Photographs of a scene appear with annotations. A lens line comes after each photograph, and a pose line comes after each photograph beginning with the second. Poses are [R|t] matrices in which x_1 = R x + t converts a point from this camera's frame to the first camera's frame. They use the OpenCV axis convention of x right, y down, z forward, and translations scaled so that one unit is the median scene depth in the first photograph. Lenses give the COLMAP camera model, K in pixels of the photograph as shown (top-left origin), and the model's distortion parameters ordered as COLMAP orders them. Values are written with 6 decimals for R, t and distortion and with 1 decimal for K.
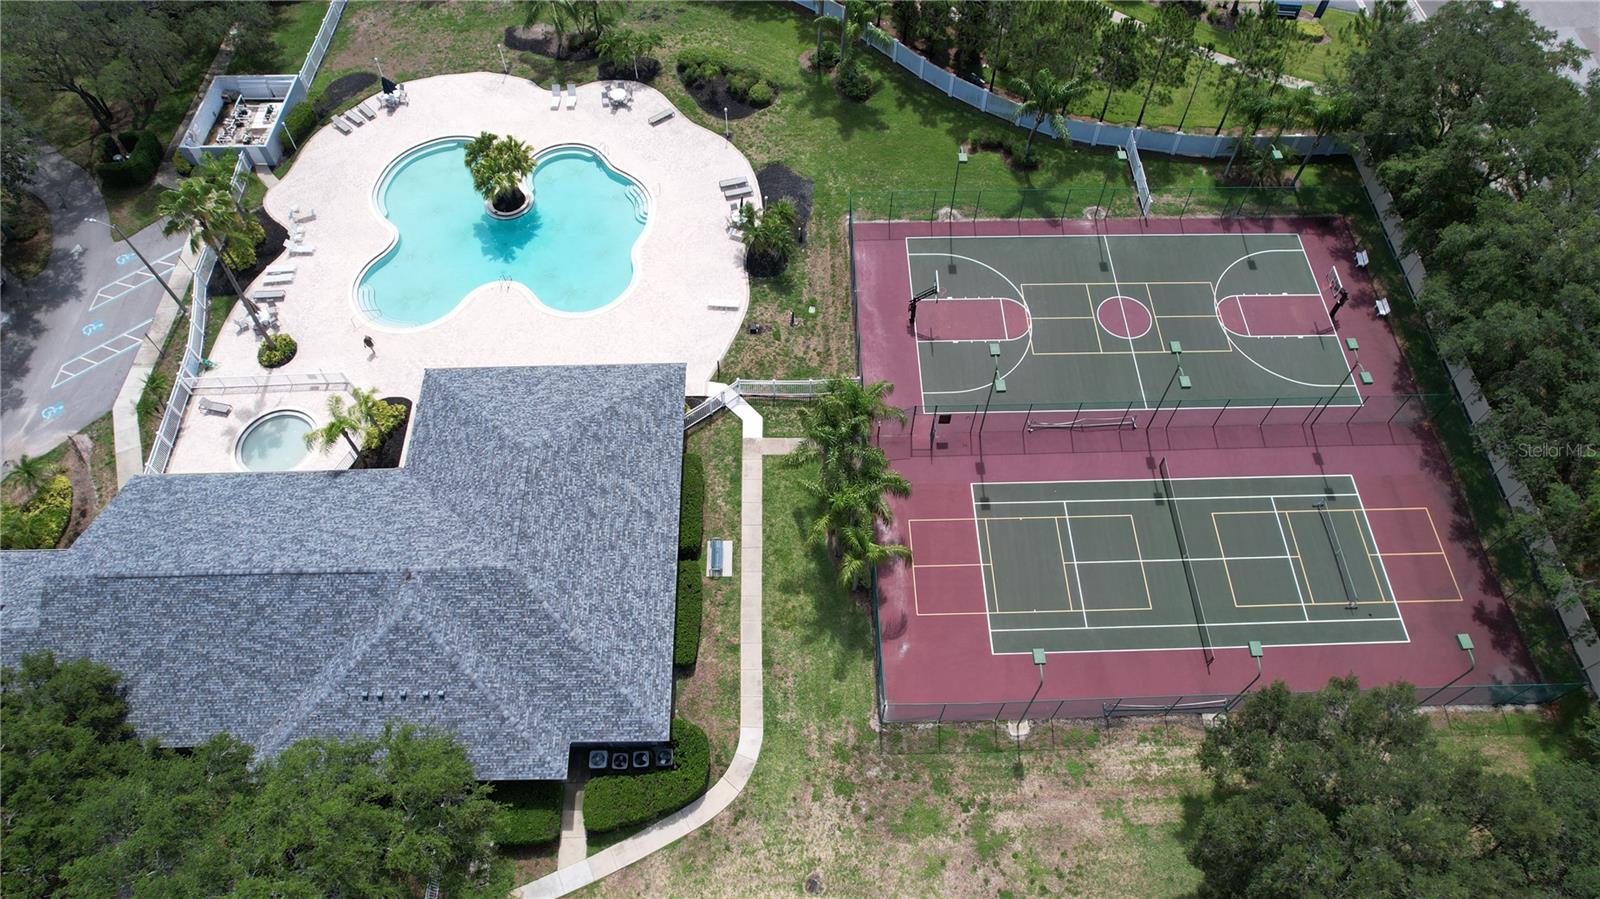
lens RADIAL K [[1023.0, 0, 802.7], [0, 1023.0, 453.5], [0, 0, 1]] dist [-0.070169, 0.060341]
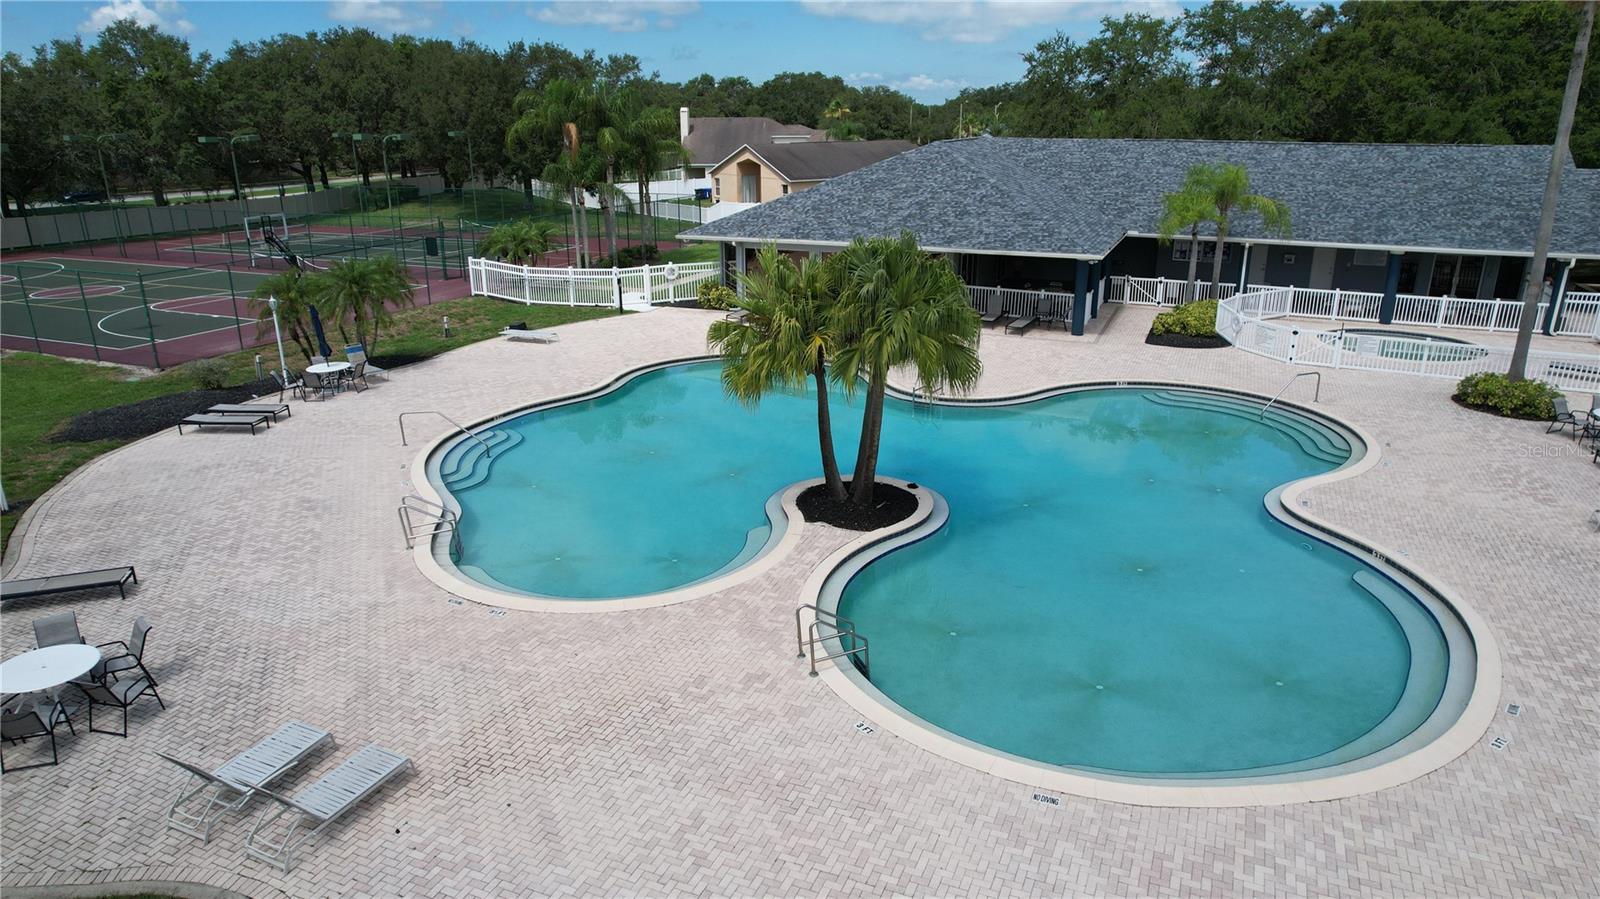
lens RADIAL K [[1023.0, 0, 799.1], [0, 1023.0, 444.9], [0, 0, 1]] dist [-0.070169, 0.060341]
pose [[-0.909248, -0.125144, 0.396998, -0.443075], [0.354468, 0.267215, 0.896074, -0.583886], [-0.218221, 0.955477, -0.198605, 1.211937]]
